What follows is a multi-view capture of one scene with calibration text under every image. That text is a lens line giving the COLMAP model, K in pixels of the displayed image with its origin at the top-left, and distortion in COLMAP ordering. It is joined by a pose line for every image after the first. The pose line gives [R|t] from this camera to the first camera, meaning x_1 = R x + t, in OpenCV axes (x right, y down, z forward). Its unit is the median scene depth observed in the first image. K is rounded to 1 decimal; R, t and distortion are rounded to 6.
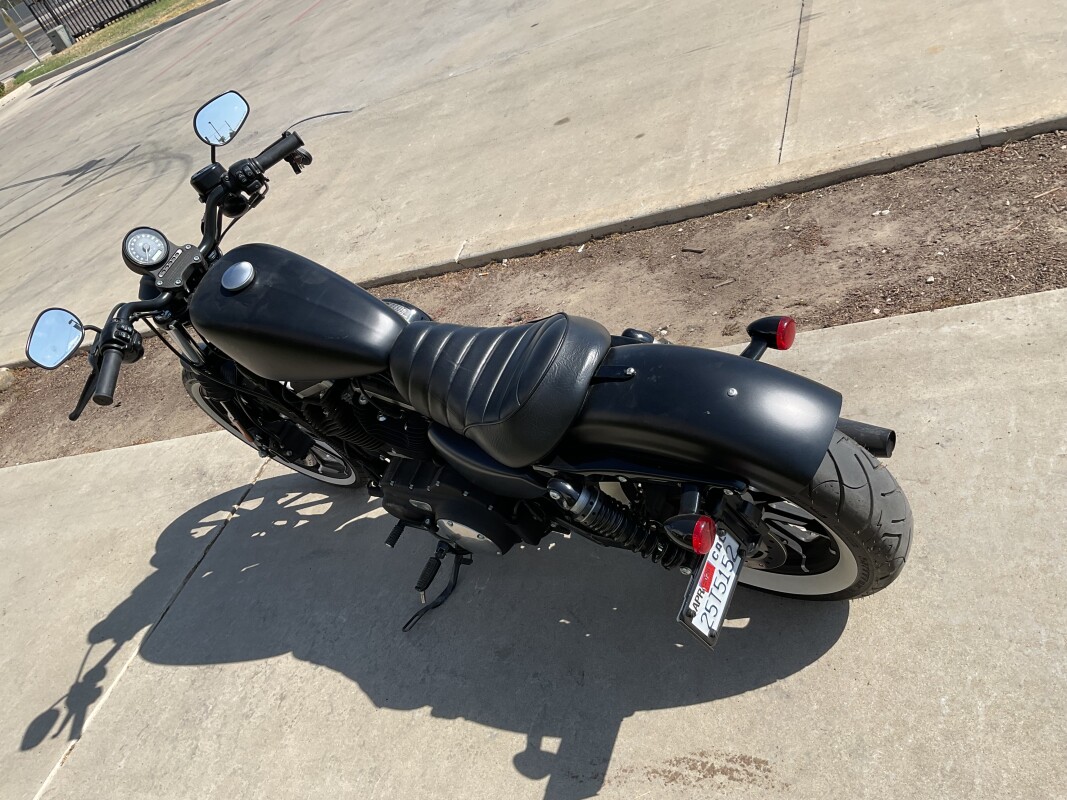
lens RADIAL K [[873.7, 0, 523.7], [0, 873.7, 405.3], [0, 0, 1]] dist [0.083553, -0.147439]
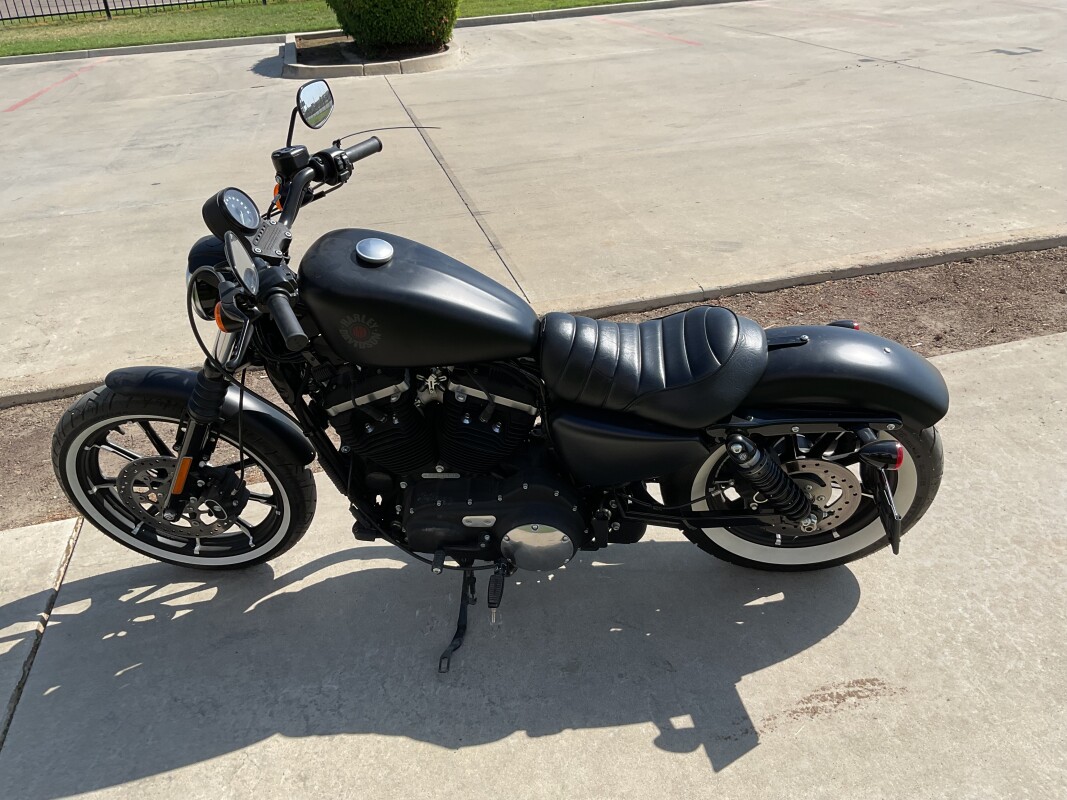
lens RADIAL K [[882.6, 0, 531.0], [0, 882.6, 402.1], [0, 0, 1]] dist [0.084532, -0.165881]
pose [[0.820005, 0.073331, 0.567639, -0.672442], [0.076581, 0.968784, -0.235781, 0.234755], [-0.567210, 0.236812, 0.788792, 0.178658]]
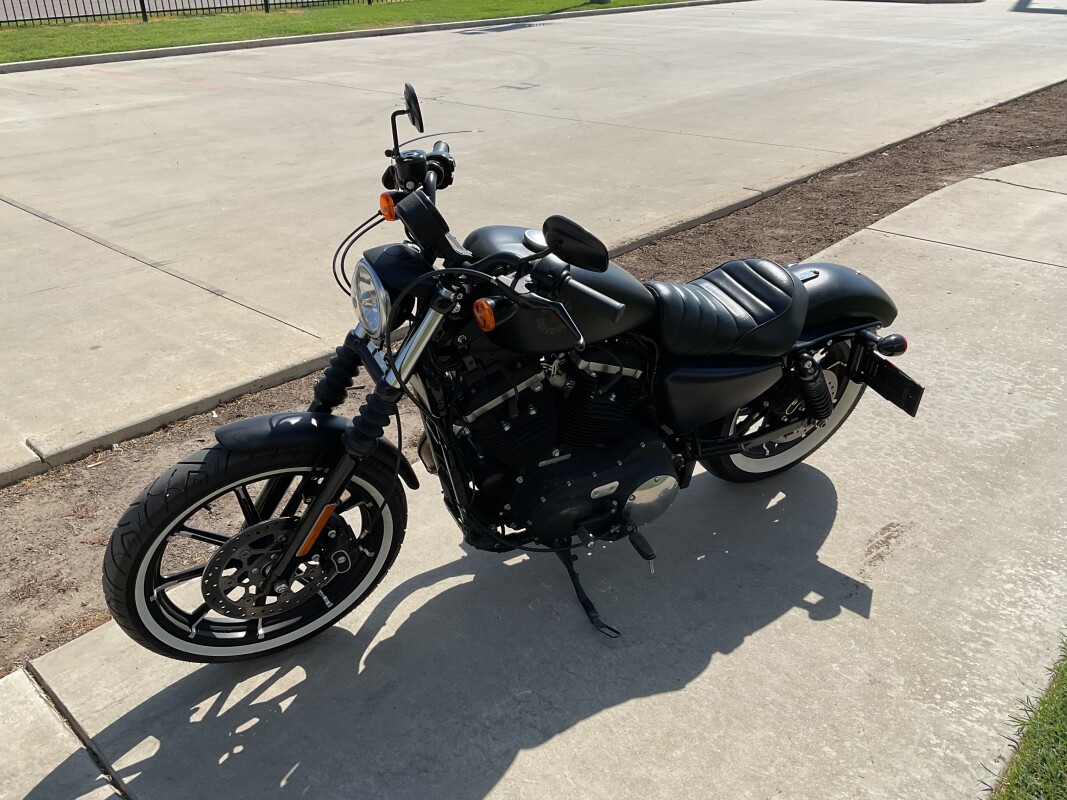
lens RADIAL K [[882.6, 0, 531.0], [0, 882.6, 402.1], [0, 0, 1]] dist [0.084532, -0.165881]
pose [[0.411540, -0.037213, 0.910631, -1.159748], [0.409264, 0.900305, -0.148167, 0.147826], [-0.814332, 0.433666, 0.385742, 0.664776]]
